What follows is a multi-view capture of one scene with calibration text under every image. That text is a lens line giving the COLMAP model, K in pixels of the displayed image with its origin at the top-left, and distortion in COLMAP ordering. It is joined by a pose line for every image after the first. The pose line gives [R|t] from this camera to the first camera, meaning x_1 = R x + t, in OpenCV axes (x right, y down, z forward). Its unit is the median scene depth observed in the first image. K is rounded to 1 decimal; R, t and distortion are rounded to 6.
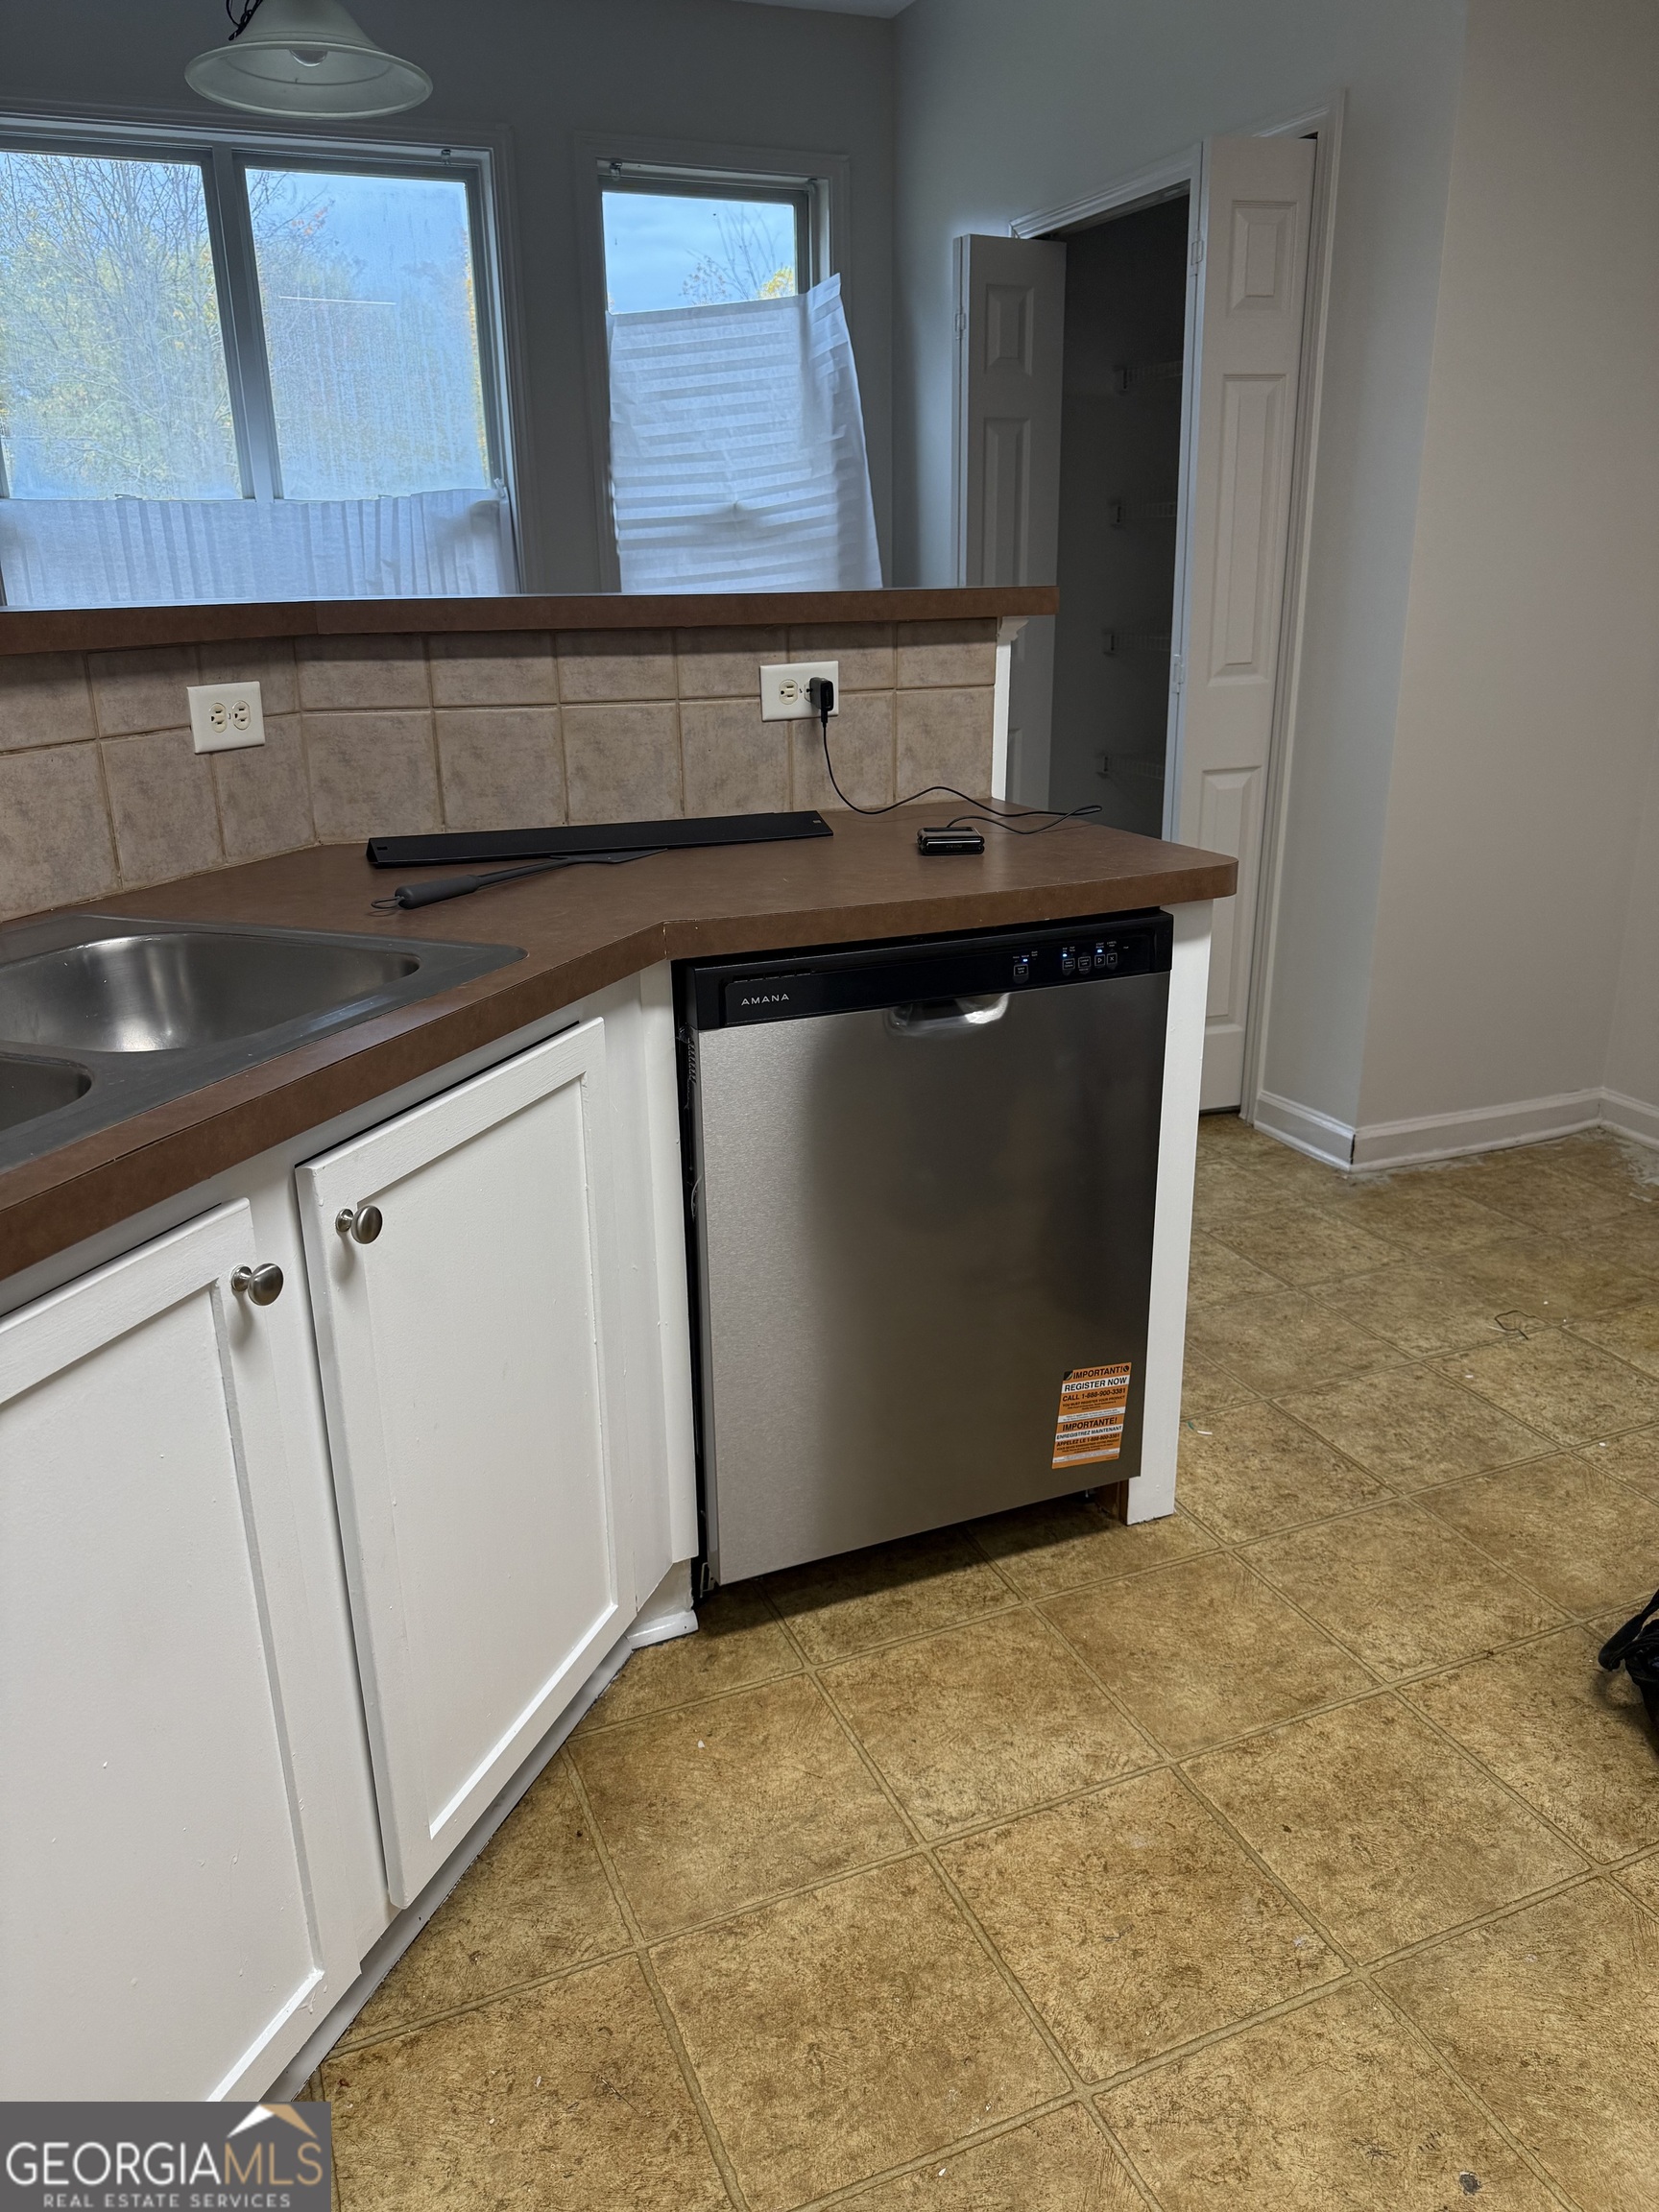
lens RADIAL K [[1586.4, 0, 813.6], [0, 1586.4, 1156.6], [0, 0, 1]] dist [0.112095, -0.257767]
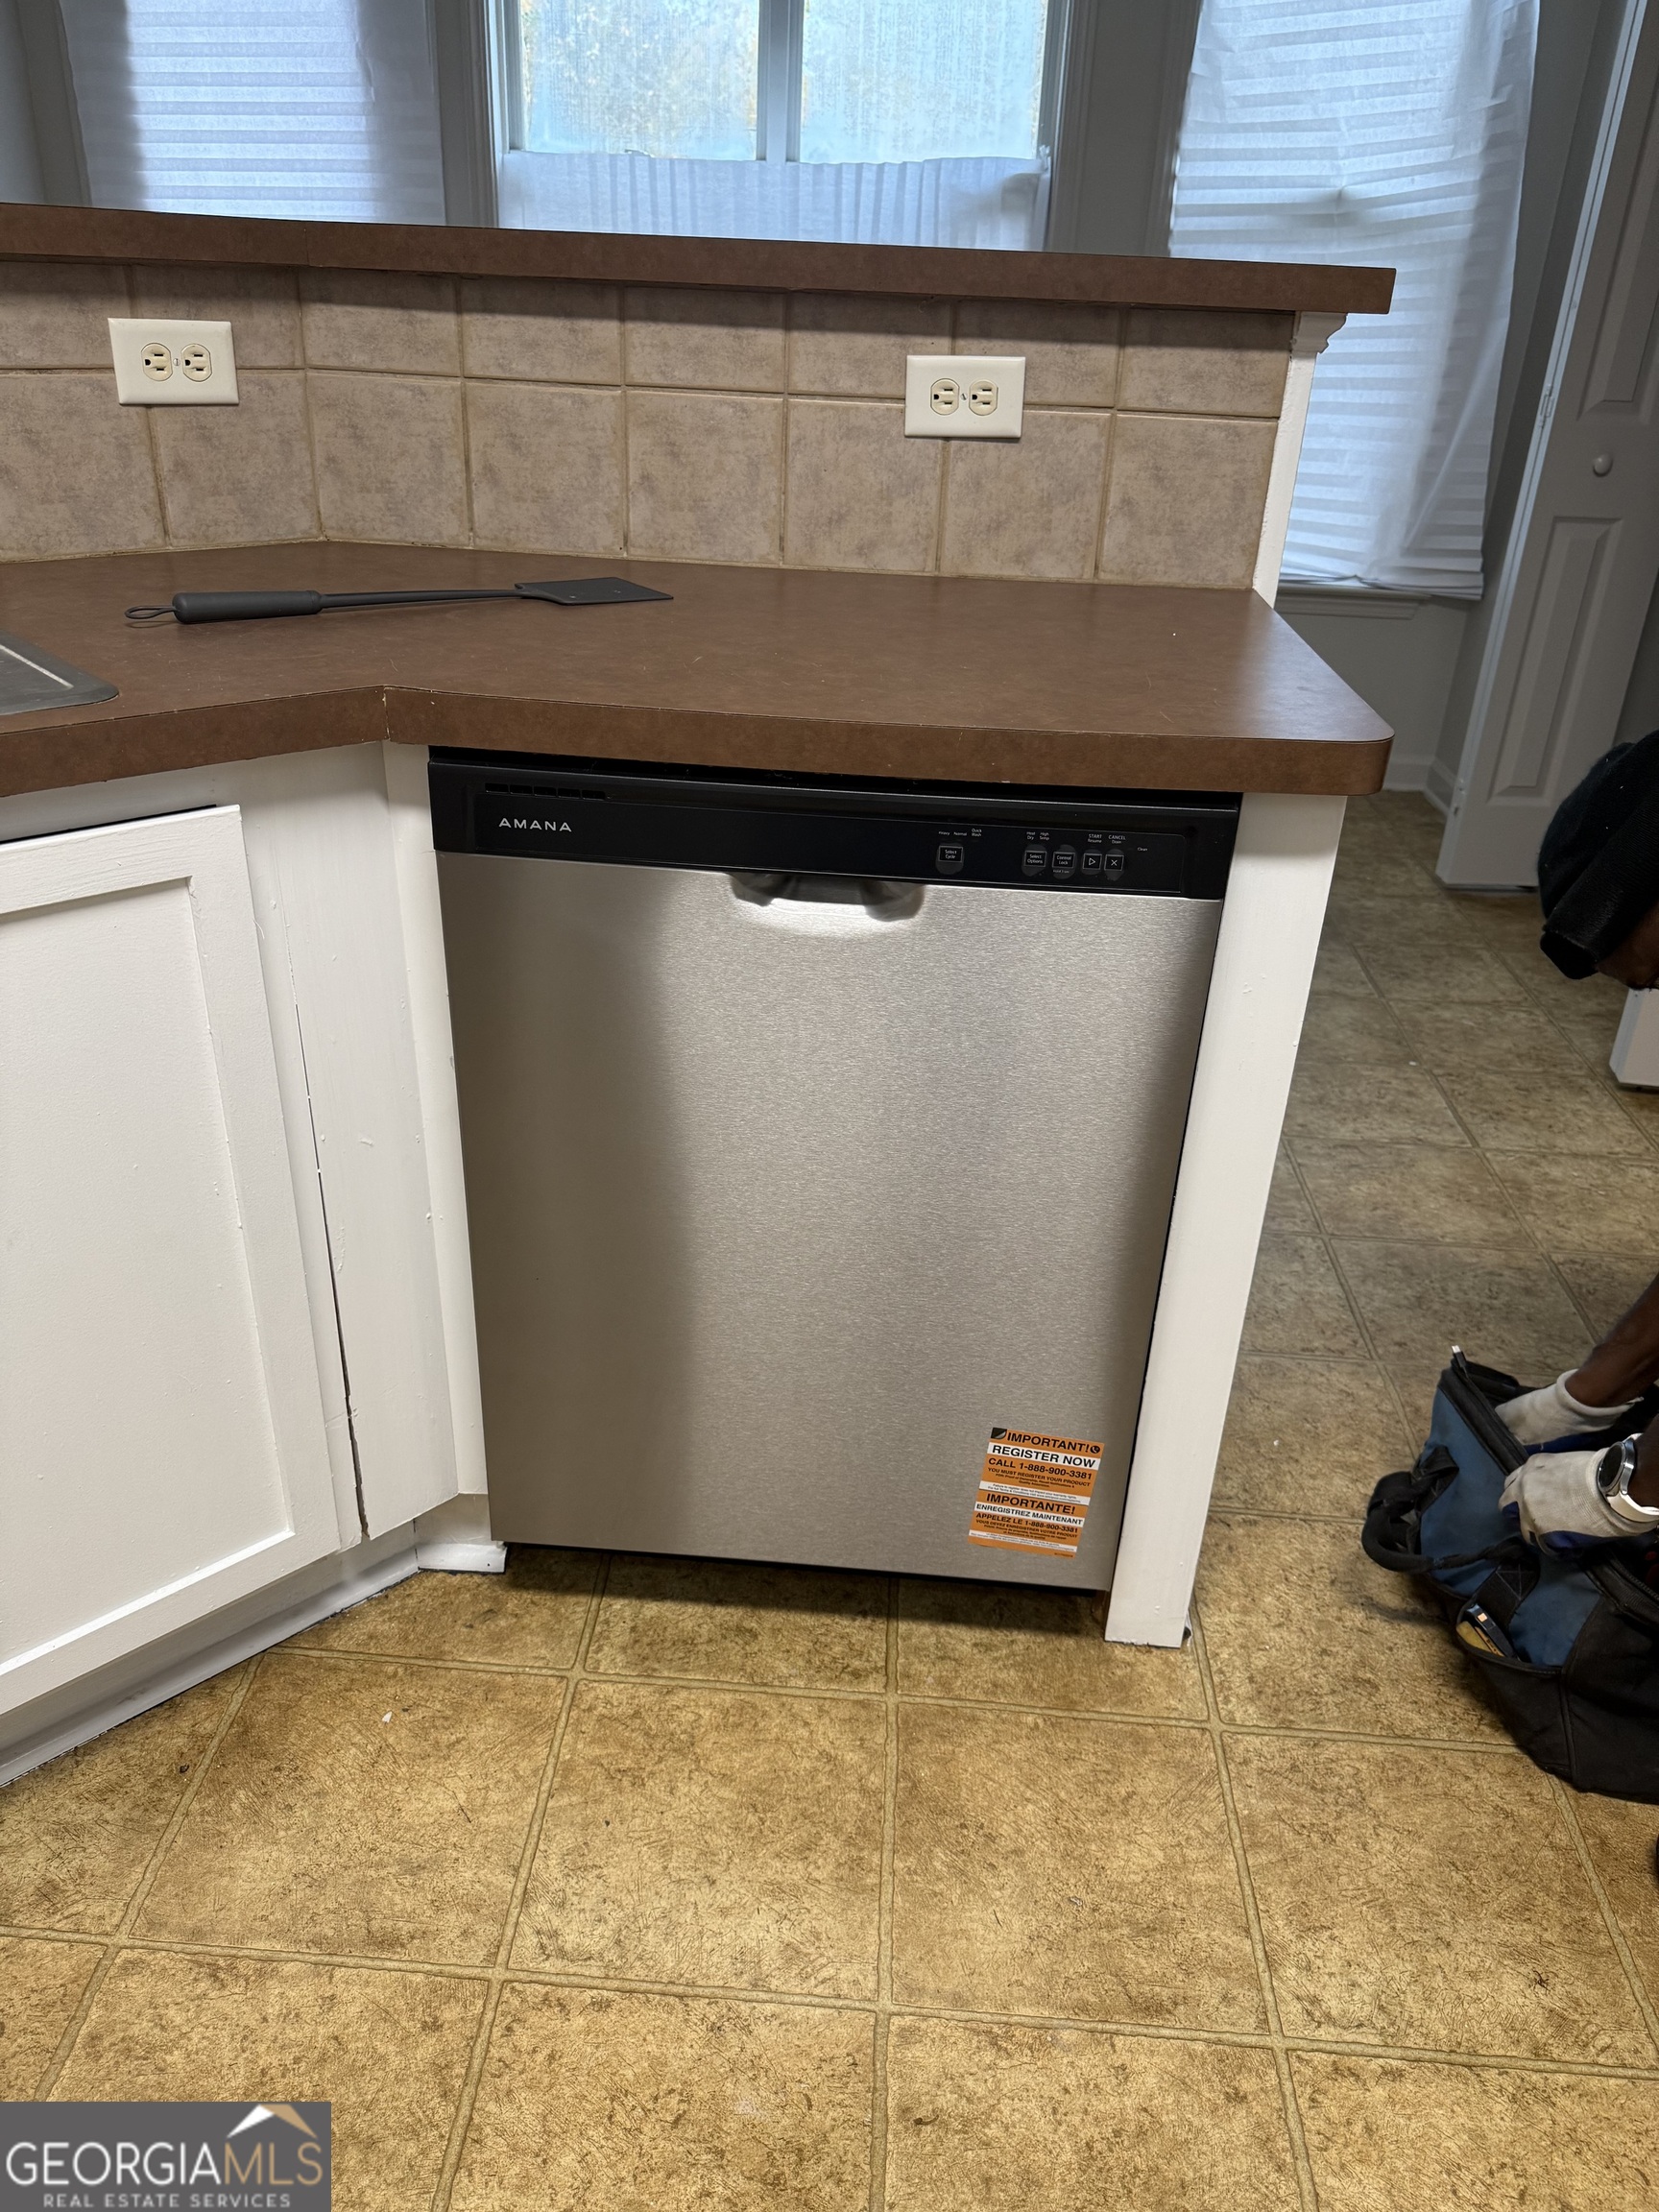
lens RADIAL K [[1574.3, 0, 824.3], [0, 1574.3, 1144.4], [0, 0, 1]] dist [-0.000046, -0.009737]
pose [[0.888044, 0.260689, -0.378707, 0.306295], [-0.205079, 0.961827, 0.181194, -0.091673], [0.411486, -0.083243, 0.907607, 0.331961]]
